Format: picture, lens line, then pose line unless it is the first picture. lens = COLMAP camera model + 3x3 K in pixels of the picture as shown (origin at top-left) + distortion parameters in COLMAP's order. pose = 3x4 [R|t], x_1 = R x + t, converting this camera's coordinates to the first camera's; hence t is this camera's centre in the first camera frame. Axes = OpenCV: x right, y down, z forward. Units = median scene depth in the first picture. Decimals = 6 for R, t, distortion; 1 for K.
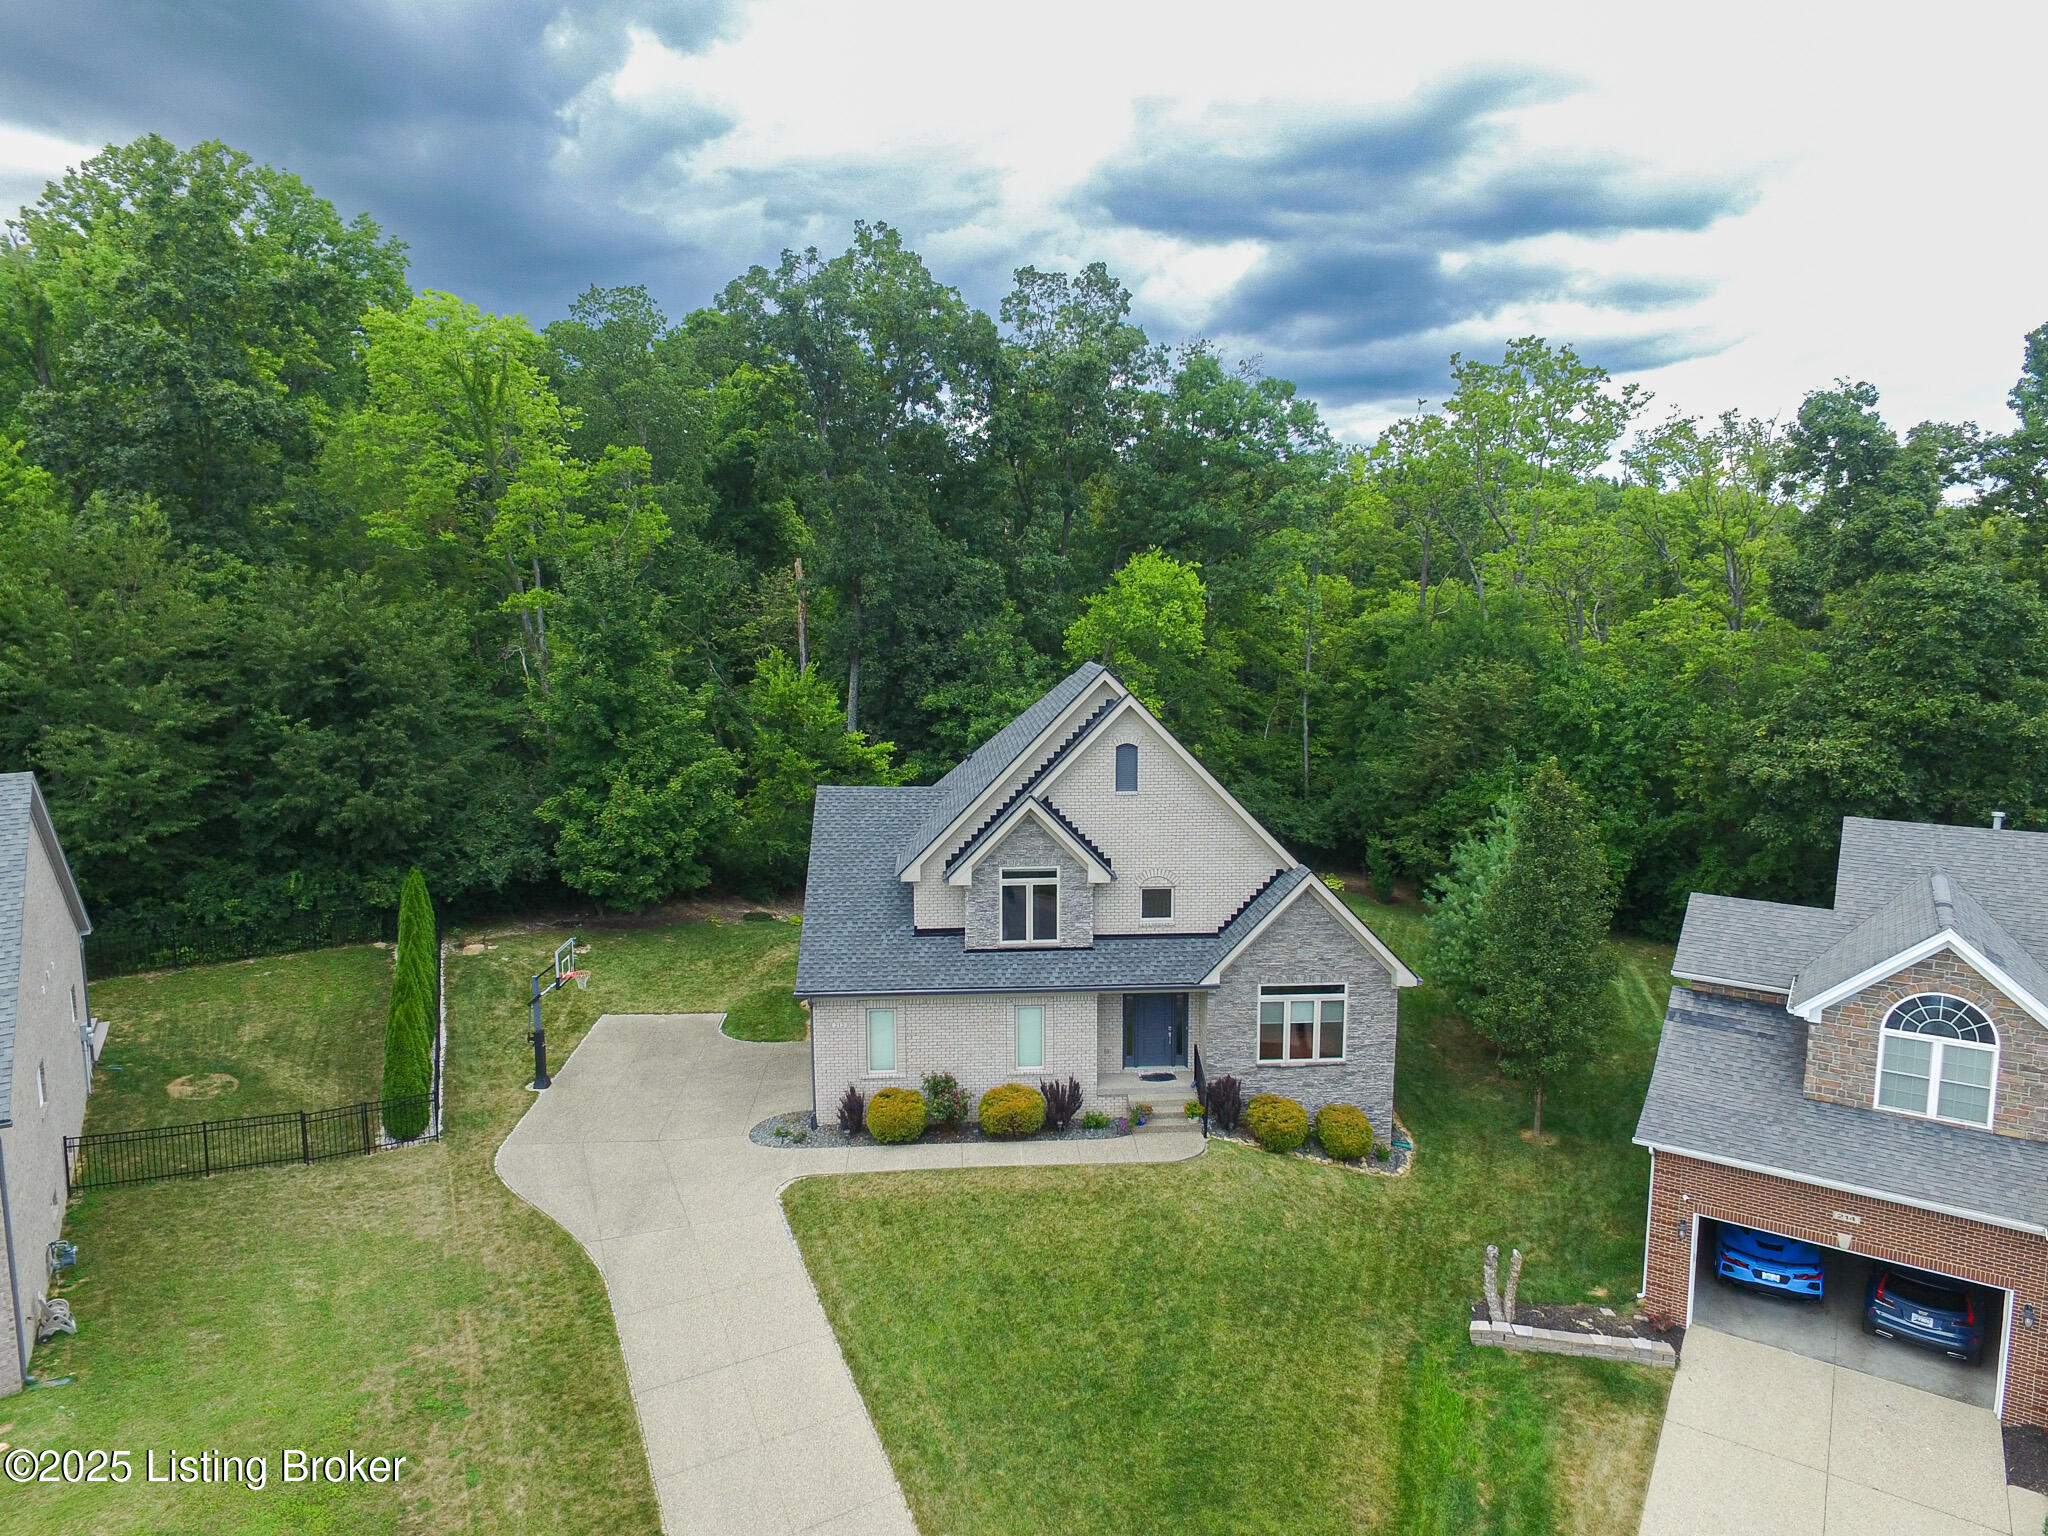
lens RADIAL K [[1226.7, 0, 1031.0], [0, 1226.7, 772.5], [0, 0, 1]] dist [-0.006969, 0.012769]
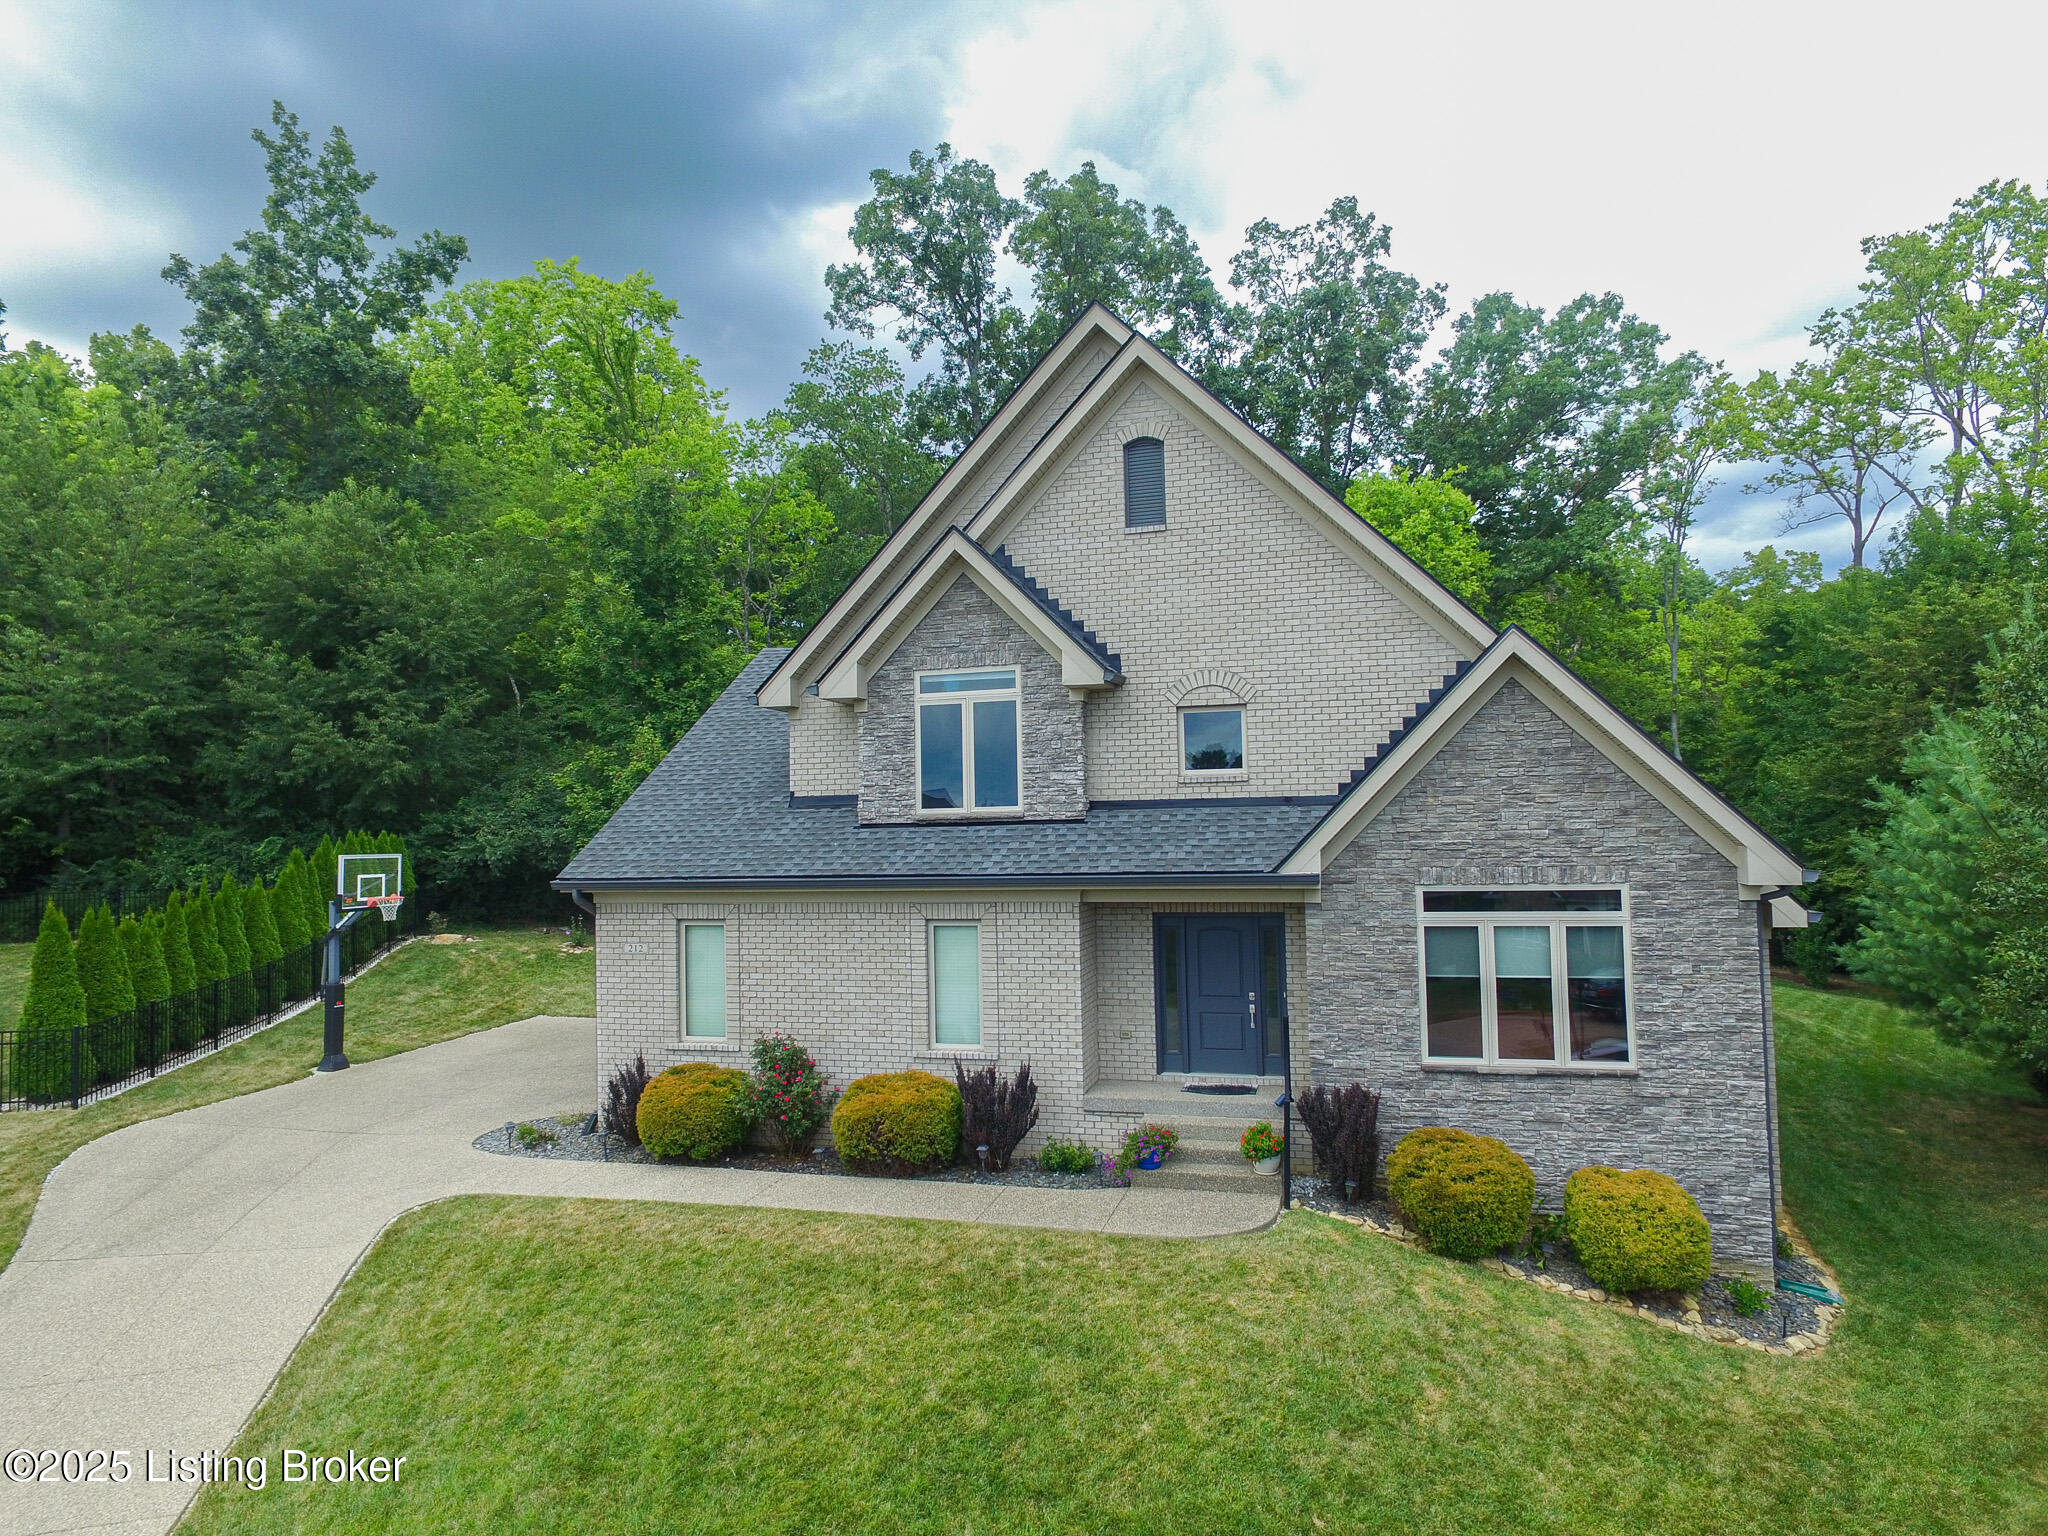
lens RADIAL K [[1185.0, 0, 1032.5], [0, 1185.0, 772.4], [0, 0, 1]] dist [-0.008723, 0.013534]
pose [[0.946481, -0.033349, -0.321033, 0.195531], [-0.023728, 0.984767, -0.172252, 0.213528], [0.321888, 0.170651, 0.931272, 0.527061]]
